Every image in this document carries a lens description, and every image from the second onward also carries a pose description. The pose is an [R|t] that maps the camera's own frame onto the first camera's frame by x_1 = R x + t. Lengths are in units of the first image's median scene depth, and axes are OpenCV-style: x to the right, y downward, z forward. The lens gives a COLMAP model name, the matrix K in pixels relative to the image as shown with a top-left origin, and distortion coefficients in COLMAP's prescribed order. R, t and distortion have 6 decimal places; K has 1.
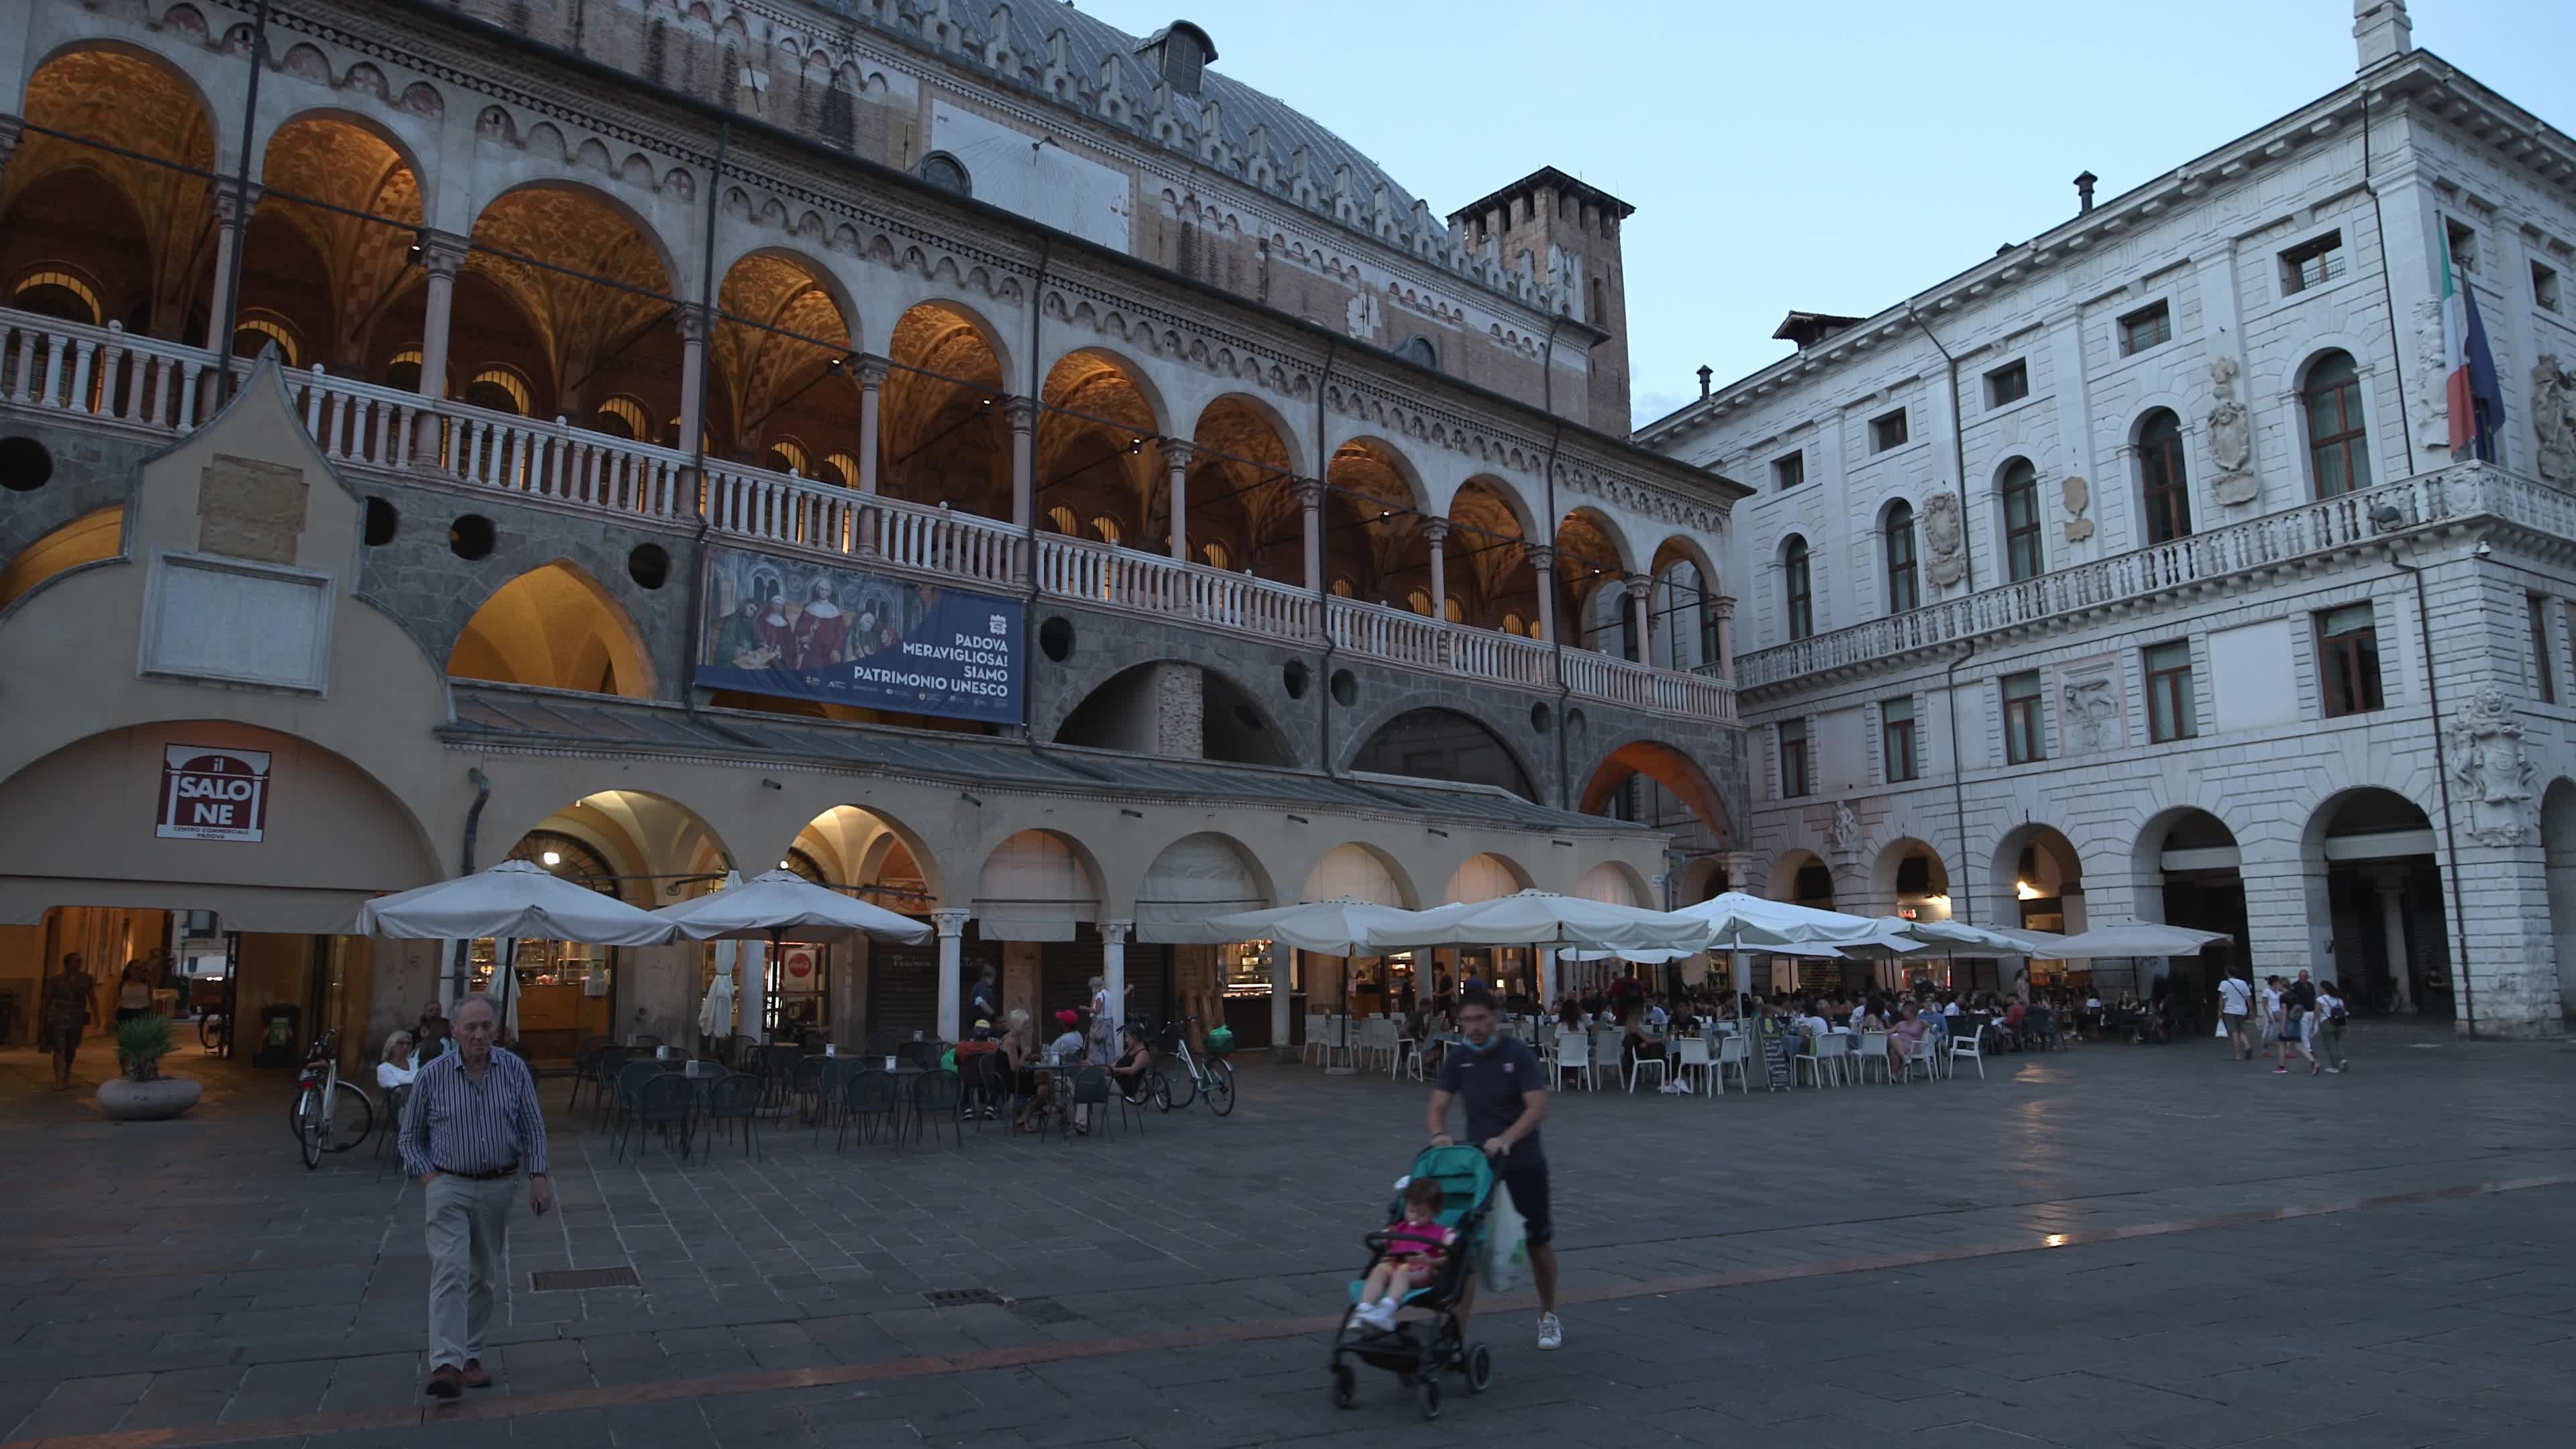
lens RADIAL K [[1624.4, 0, 1288.0], [0, 1624.4, 724.5], [0, 0, 1]] dist [-0.052493, 0.026518]
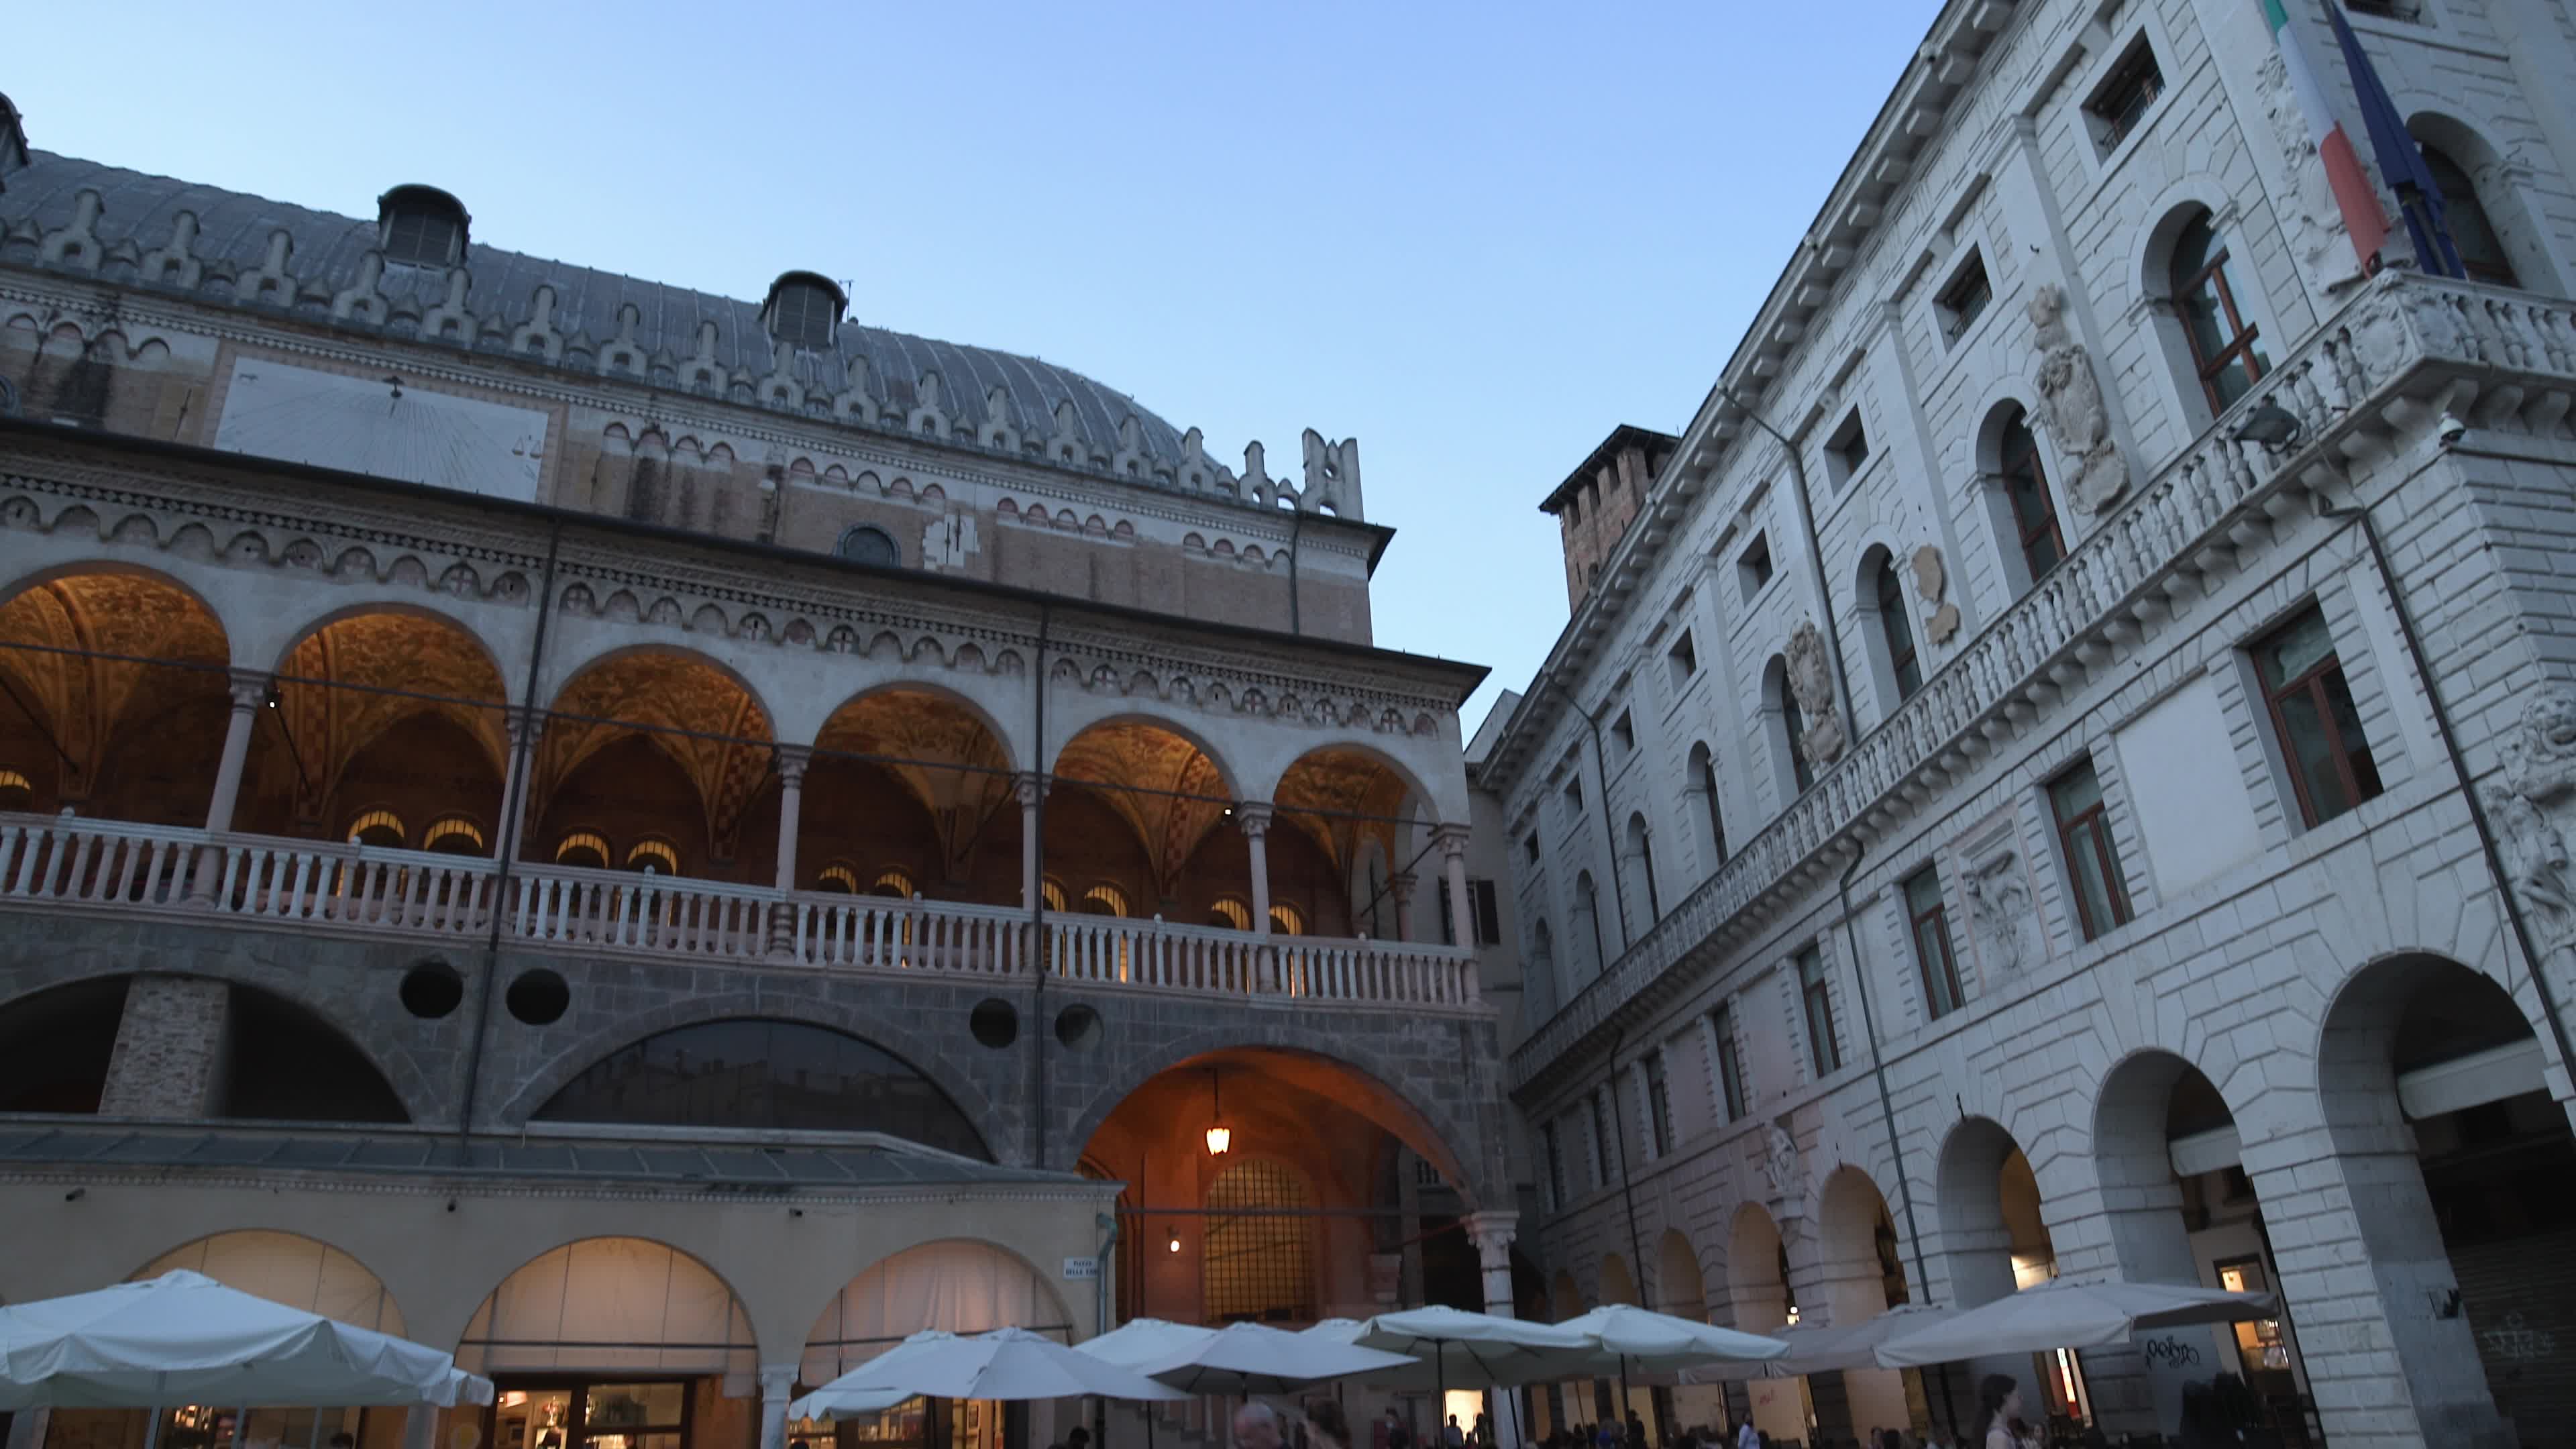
lens RADIAL K [[1620.2, 0, 1290.2], [0, 1620.2, 737.1], [0, 0, 1]] dist [-0.052363, 0.024136]
pose [[0.950290, -0.161719, -0.266075, 0.480067], [0.090845, 0.961364, -0.259859, 0.067926], [0.297819, 0.222770, 0.928266, 0.421898]]
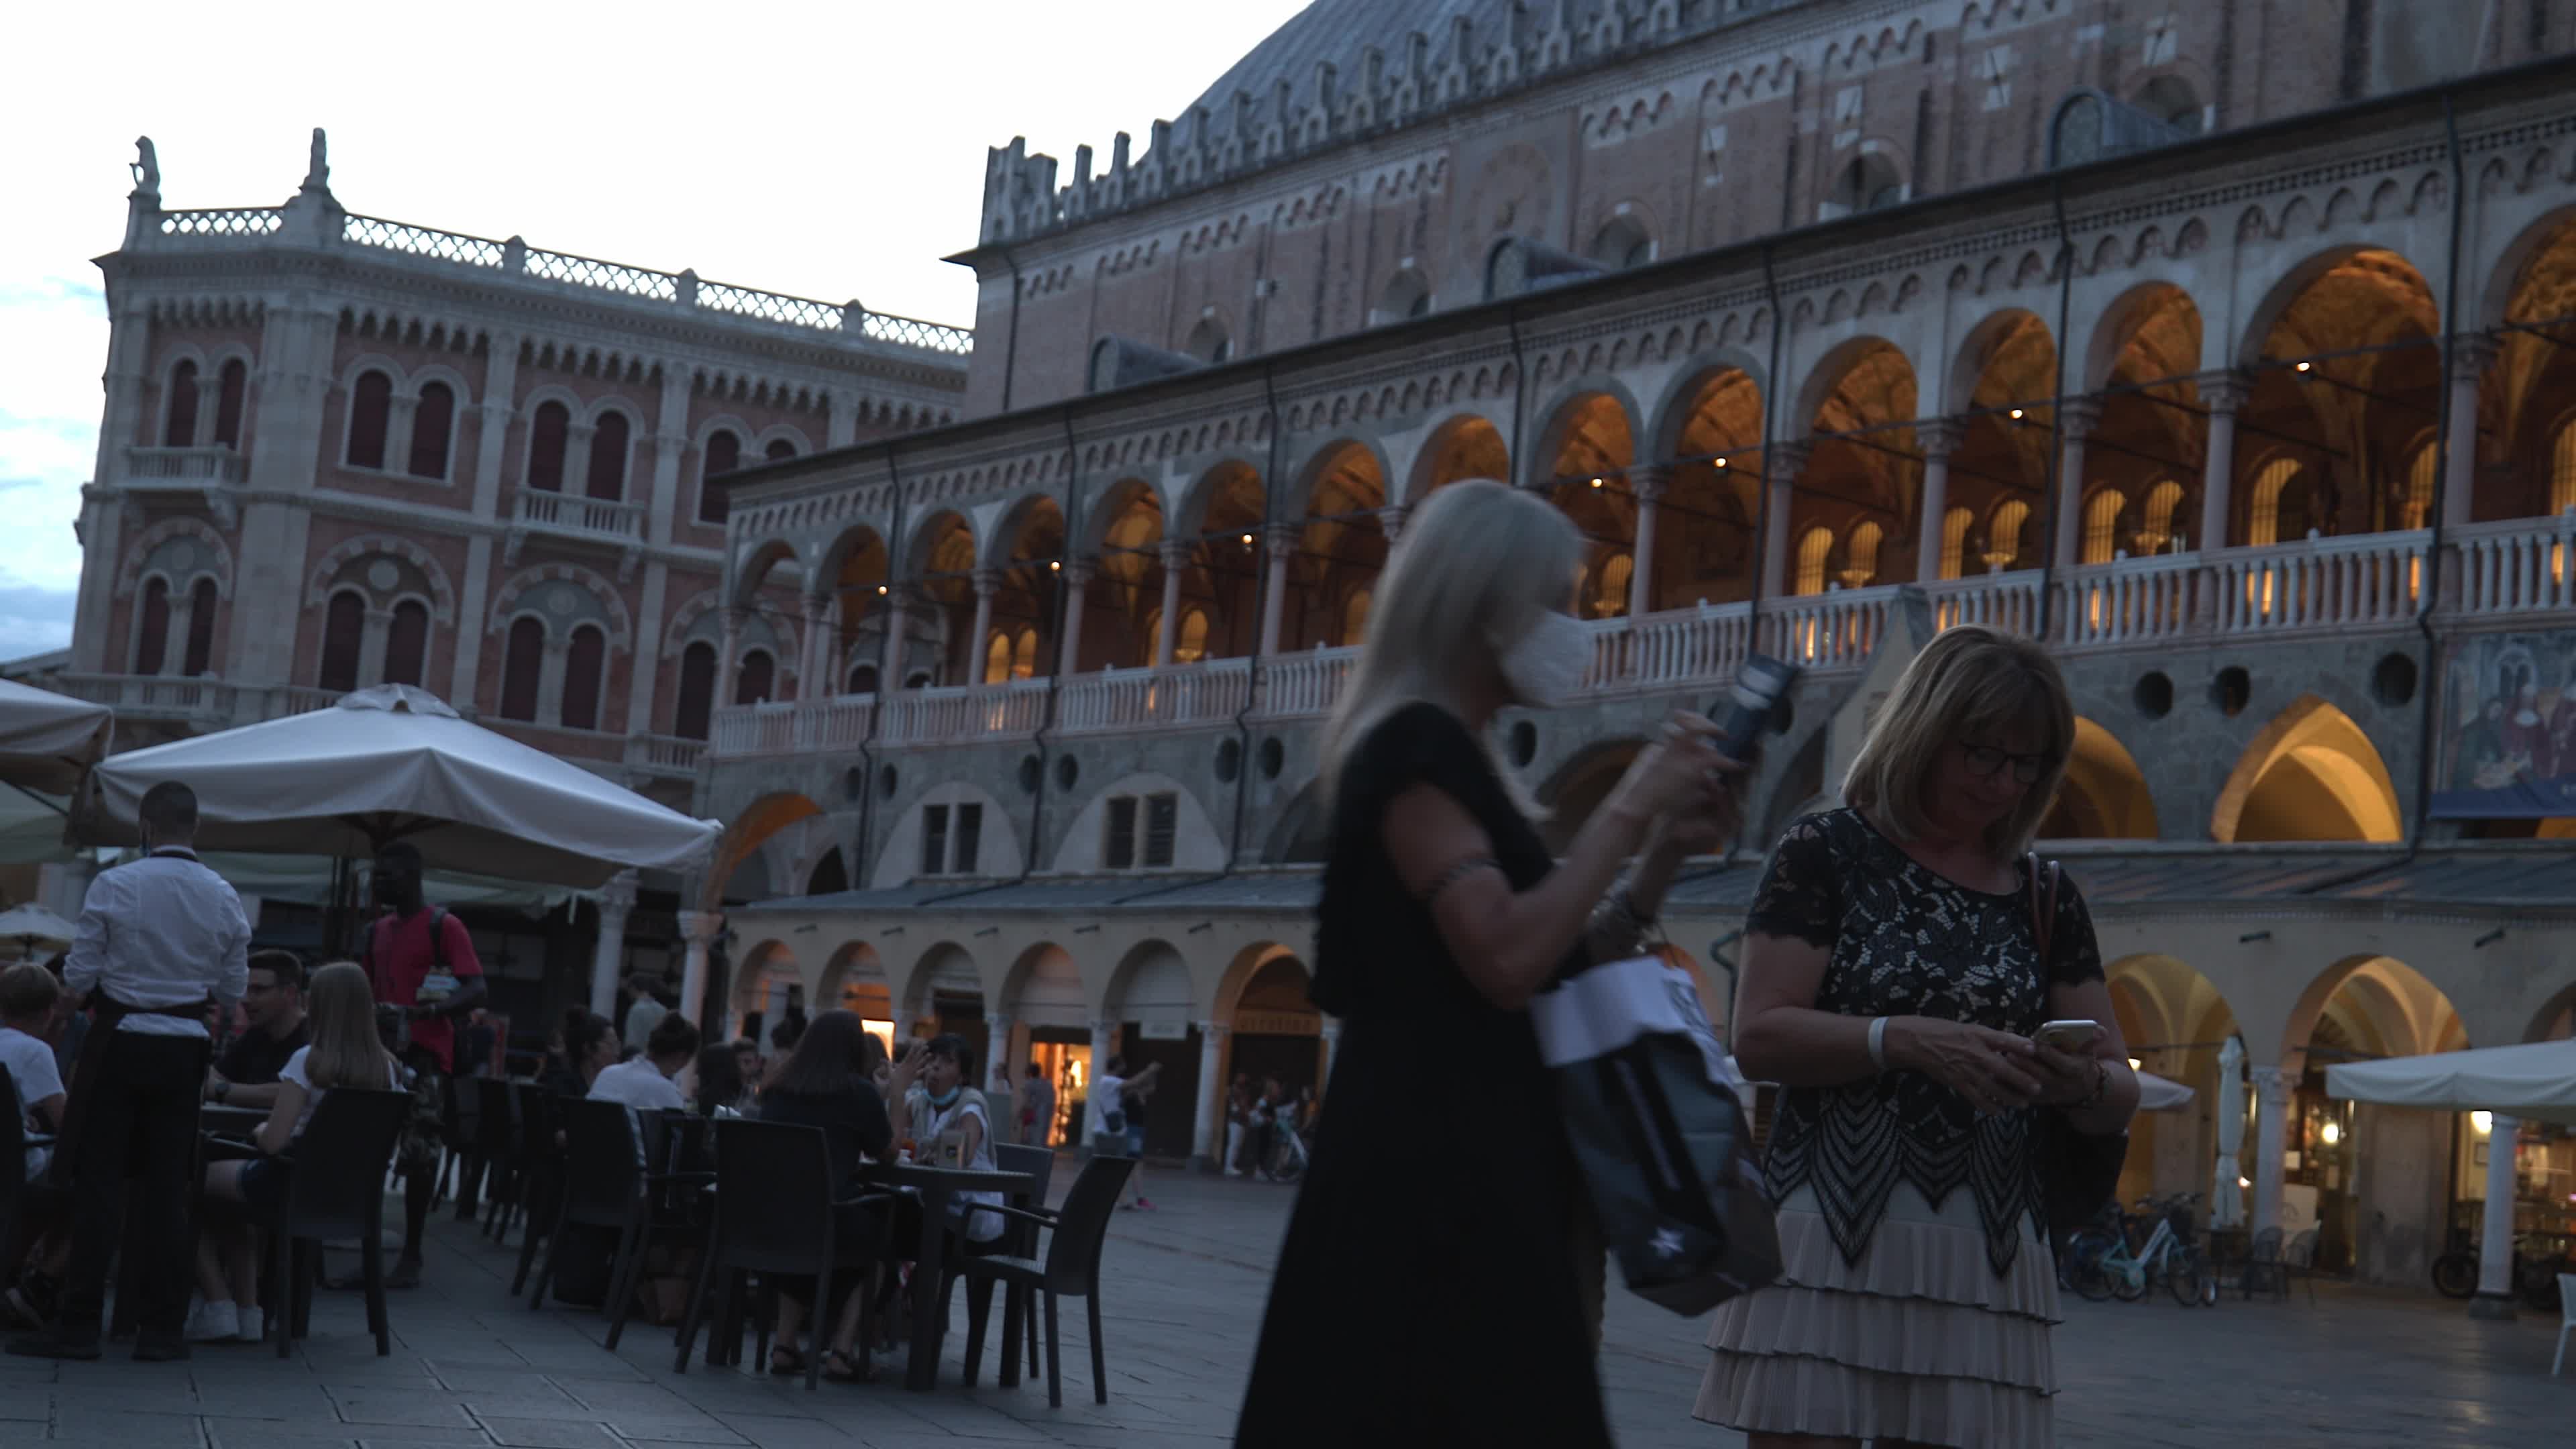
lens RADIAL K [[3556.1, 0, 1288.0], [0, 3556.1, 724.5], [0, 0, 1]] dist [0.027292, 0.114534]
pose [[-0.134457, -0.119429, -0.983696, 0.961604], [0.061068, 0.989825, -0.128521, 0.080886], [0.989036, -0.077353, -0.125795, 0.435035]]
